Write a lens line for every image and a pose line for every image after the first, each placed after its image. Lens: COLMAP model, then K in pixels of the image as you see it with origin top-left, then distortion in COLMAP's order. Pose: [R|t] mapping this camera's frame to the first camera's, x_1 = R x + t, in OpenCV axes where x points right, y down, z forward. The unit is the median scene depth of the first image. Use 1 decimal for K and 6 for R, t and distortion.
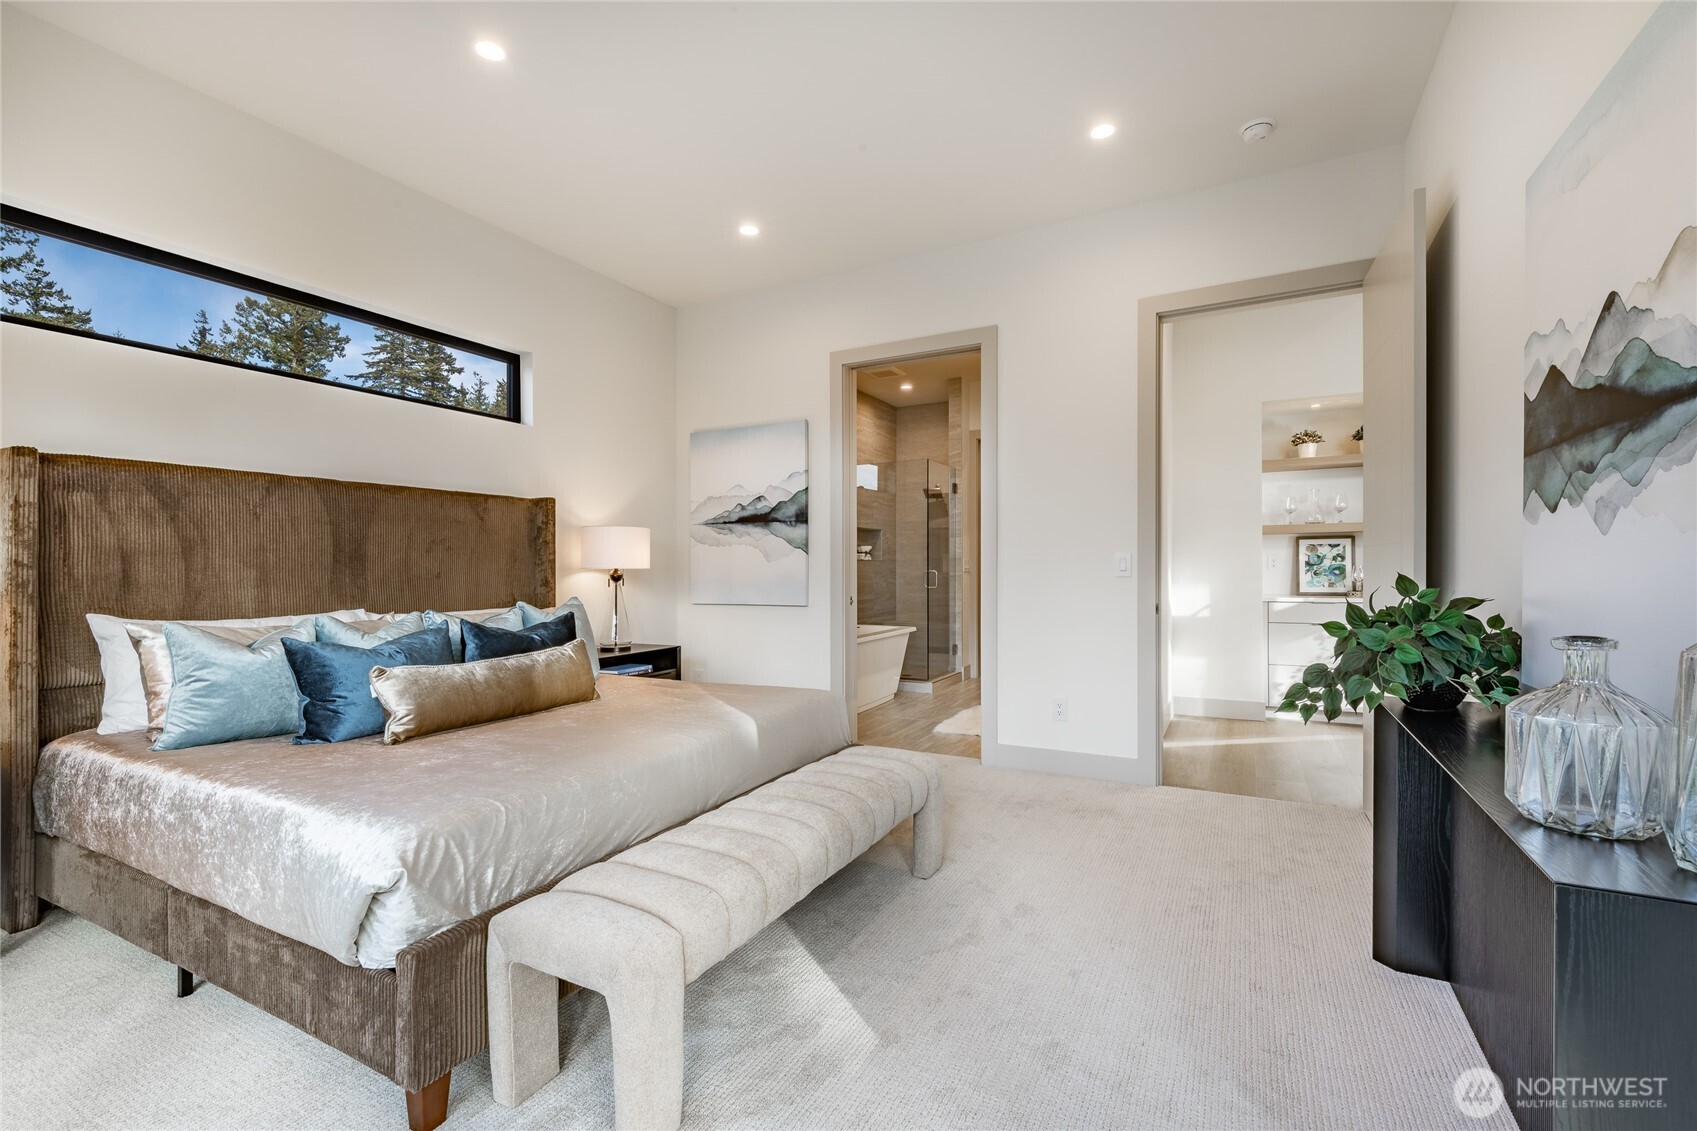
lens RADIAL K [[730.9, 0, 836.1], [0, 730.9, 572.7], [0, 0, 1]] dist [0.002905, 0.000164]
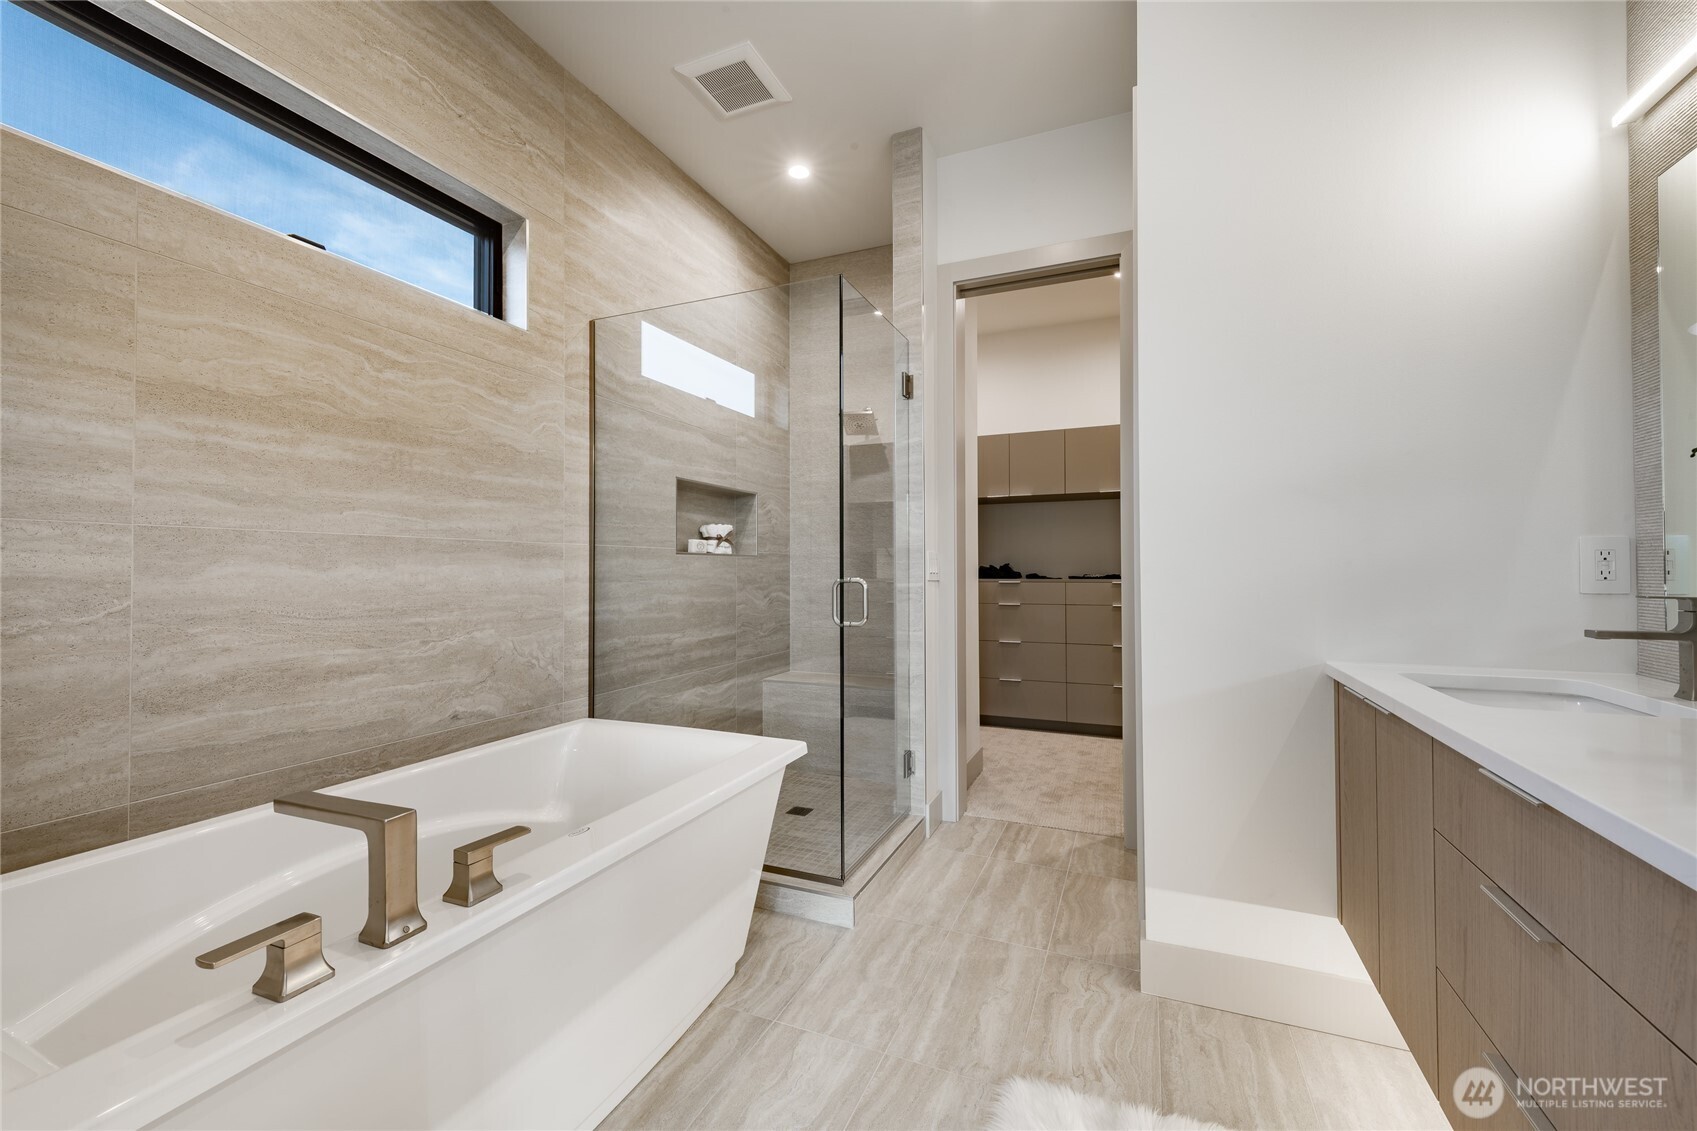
lens RADIAL K [[738.3, 0, 860.3], [0, 738.3, 564.8], [0, 0, 1]] dist [0.021906, -0.002648]
pose [[0.991705, 0.004581, 0.128455, 0.072266], [-0.002778, 0.999895, -0.014208, -0.003880], [-0.128507, 0.013733, 0.991614, 0.526258]]
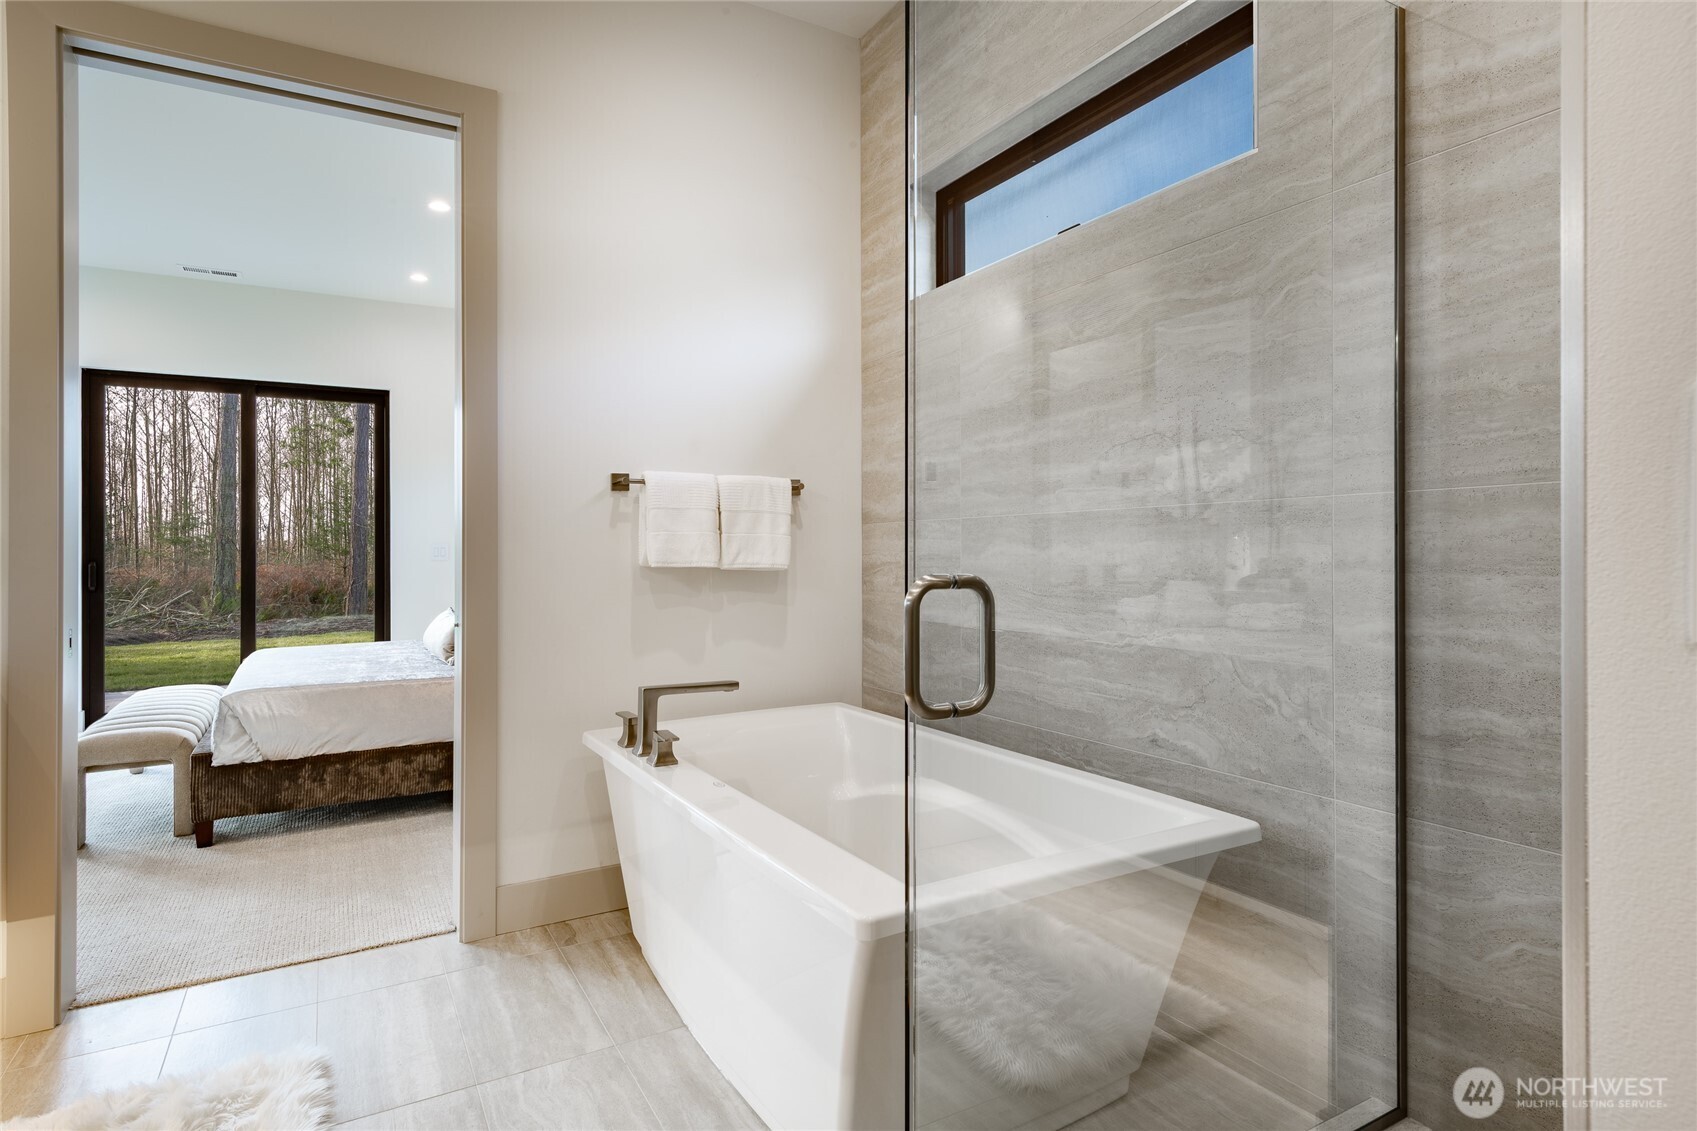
lens RADIAL K [[901.4, 0, 849.2], [0, 901.4, 557.3], [0, 0, 1]] dist [0.002340, 0.000246]
pose [[-0.525538, 0.006317, -0.850747, 0.134495], [-0.003636, 0.999947, 0.009671, -0.004311], [0.850763, 0.008176, -0.525487, 0.675651]]
